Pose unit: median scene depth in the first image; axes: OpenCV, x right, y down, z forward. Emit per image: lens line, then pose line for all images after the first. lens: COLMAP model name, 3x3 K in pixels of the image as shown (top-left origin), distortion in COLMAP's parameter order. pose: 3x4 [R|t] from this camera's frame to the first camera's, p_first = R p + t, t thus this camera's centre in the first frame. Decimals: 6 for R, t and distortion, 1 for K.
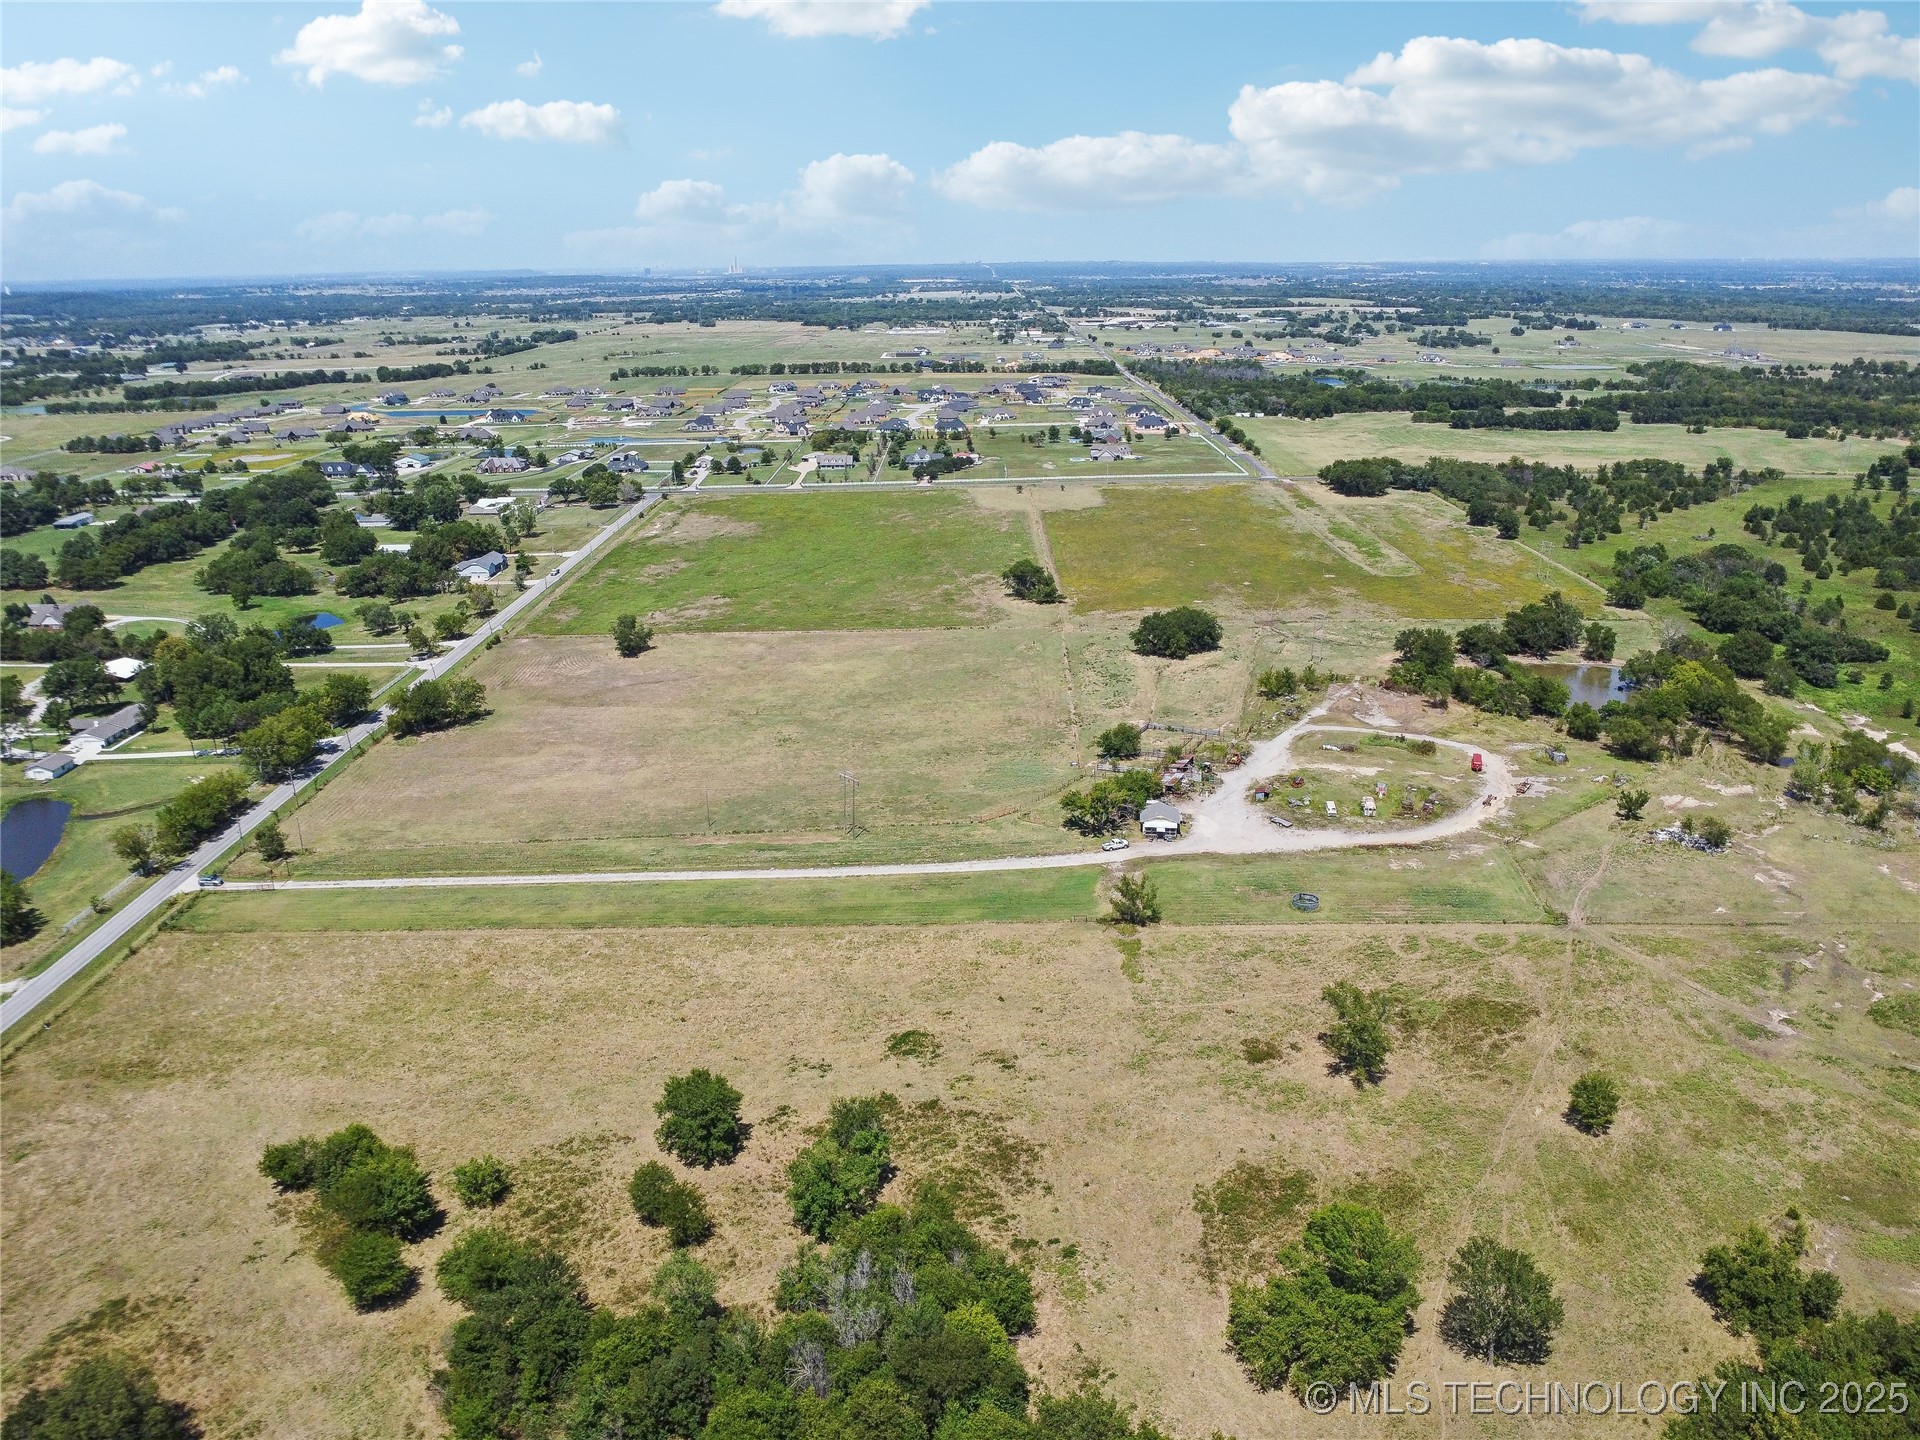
lens RADIAL K [[1414.5, 0, 969.8], [0, 1414.5, 715.7], [0, 0, 1]] dist [-0.026239, 0.000943]
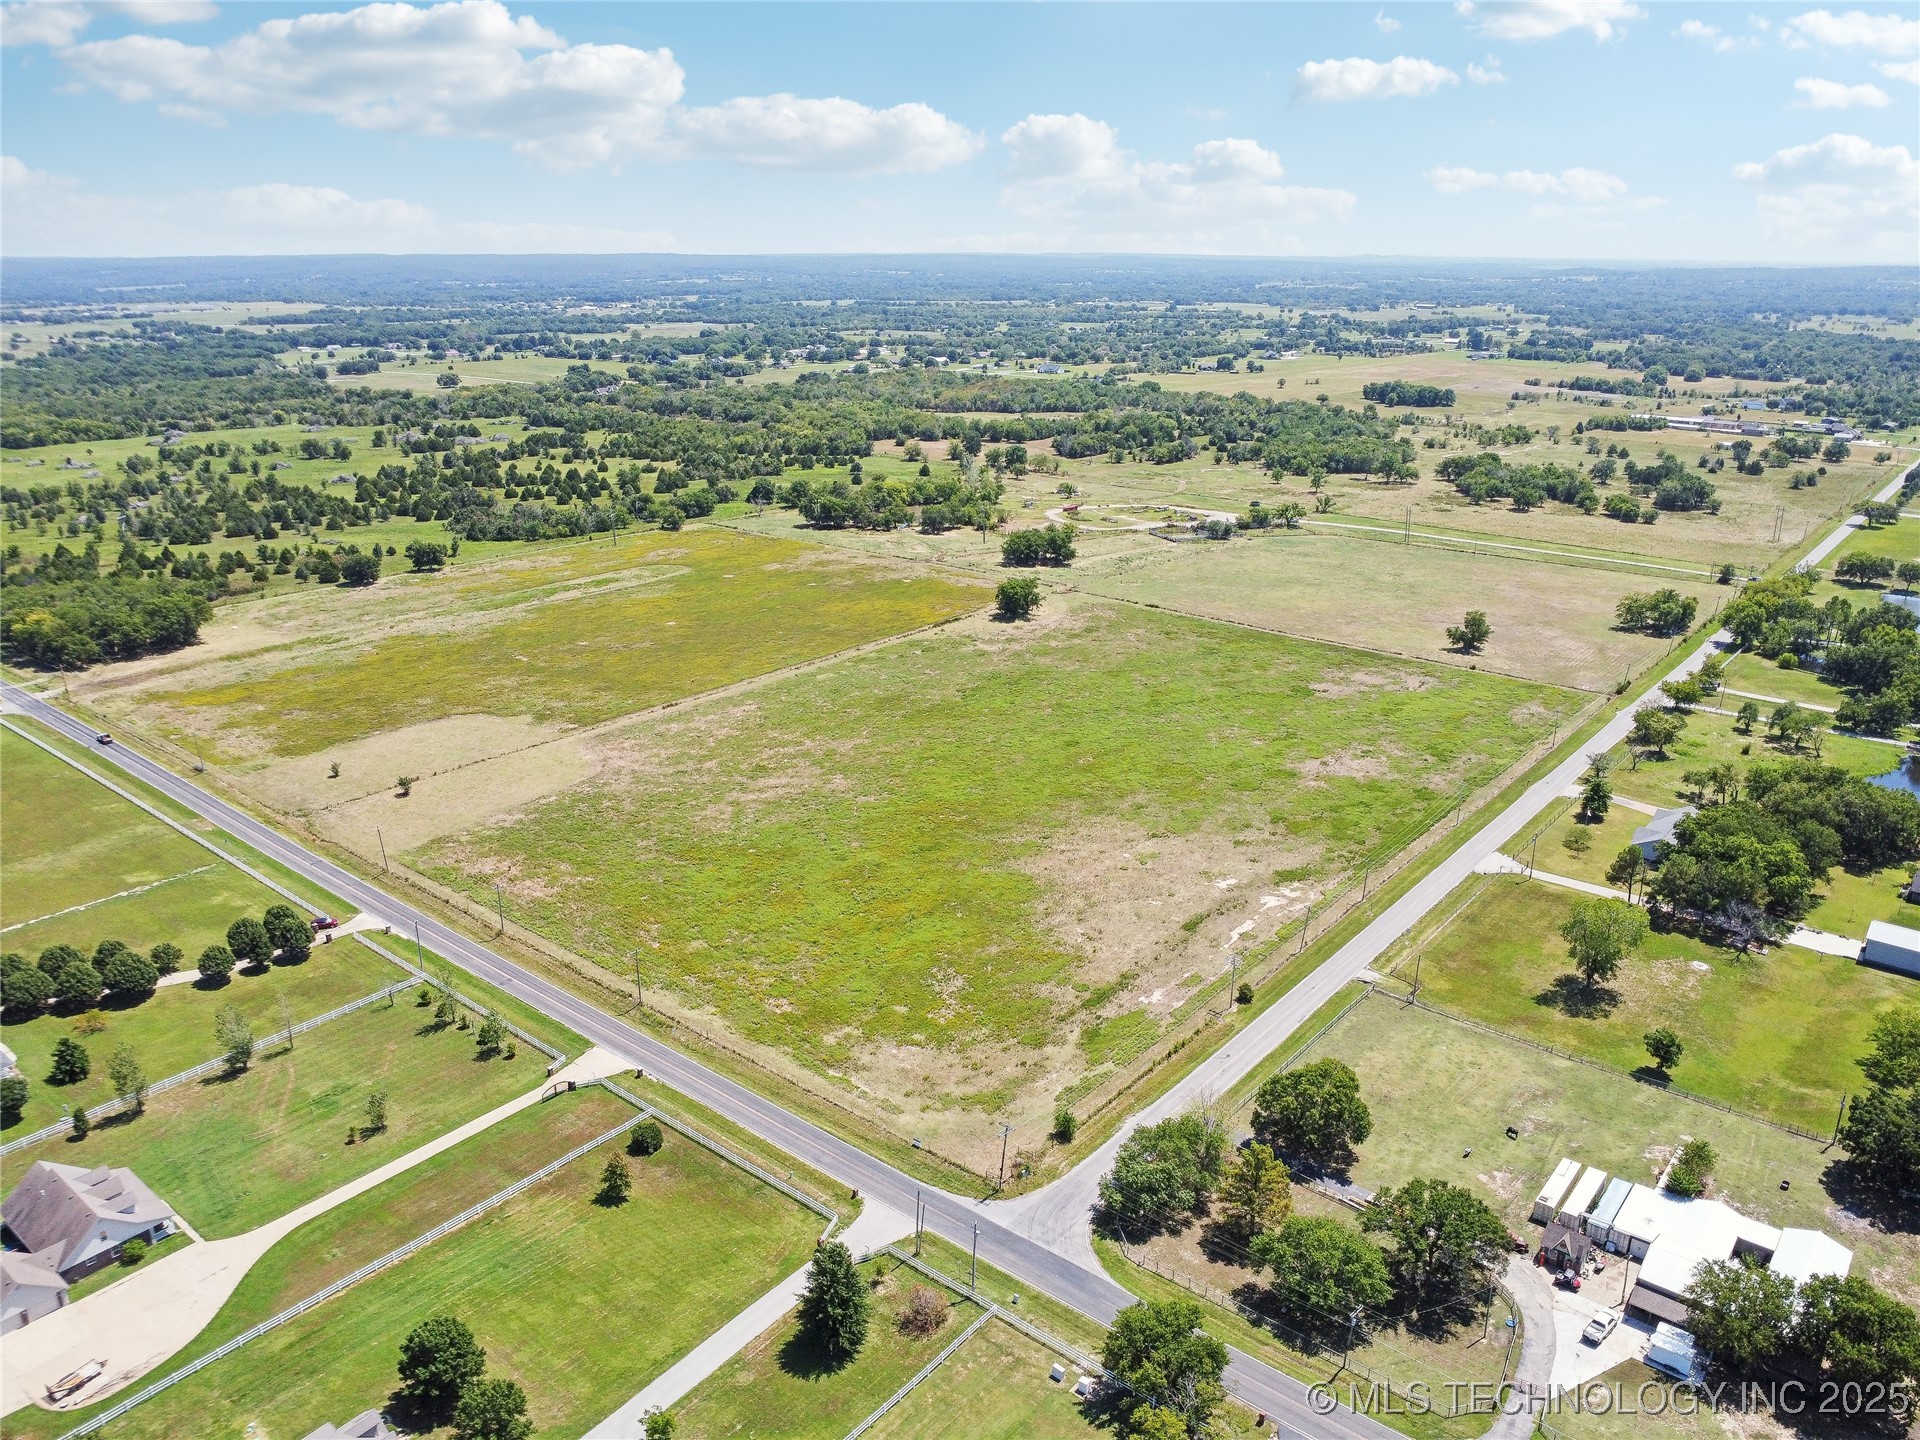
lens RADIAL K [[1420.7, 0, 935.3], [0, 1420.7, 724.8], [0, 0, 1]] dist [-0.027405, -0.007767]
pose [[-0.768828, -0.192090, 0.609922, -0.684587], [0.208564, 0.826328, 0.523148, -0.717892], [-0.604487, 0.529418, -0.595241, 2.235854]]
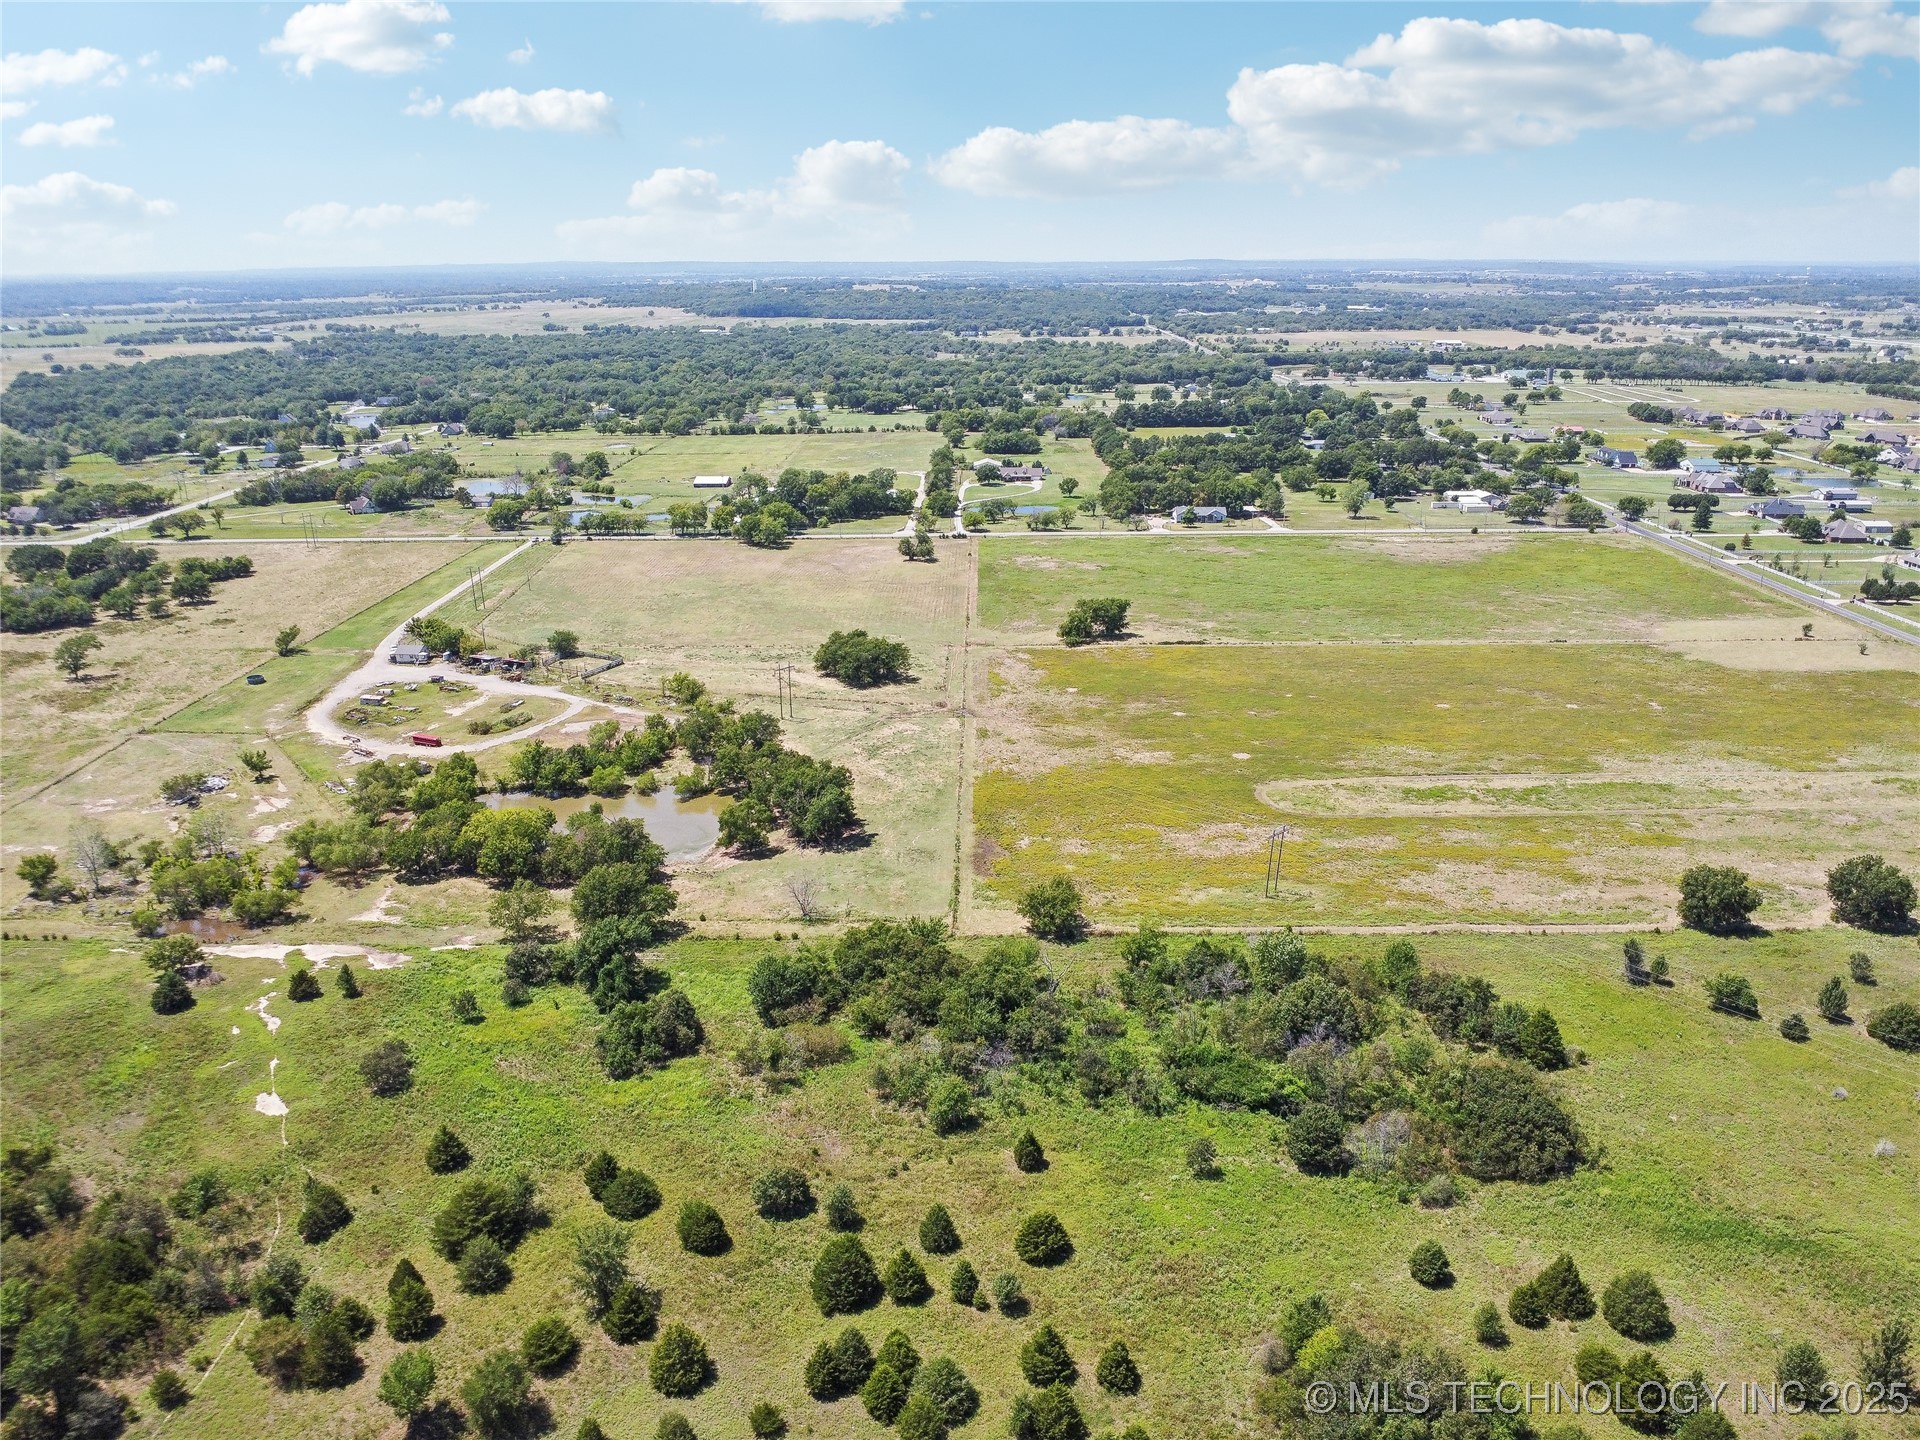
lens RADIAL K [[1420.7, 0, 935.3], [0, 1420.7, 724.8], [0, 0, 1]] dist [-0.027405, -0.007767]
pose [[-0.024350, 0.326688, -0.944818, 1.233462], [-0.303617, 0.898041, 0.318339, -0.392564], [0.952483, 0.294615, 0.077321, 1.172251]]
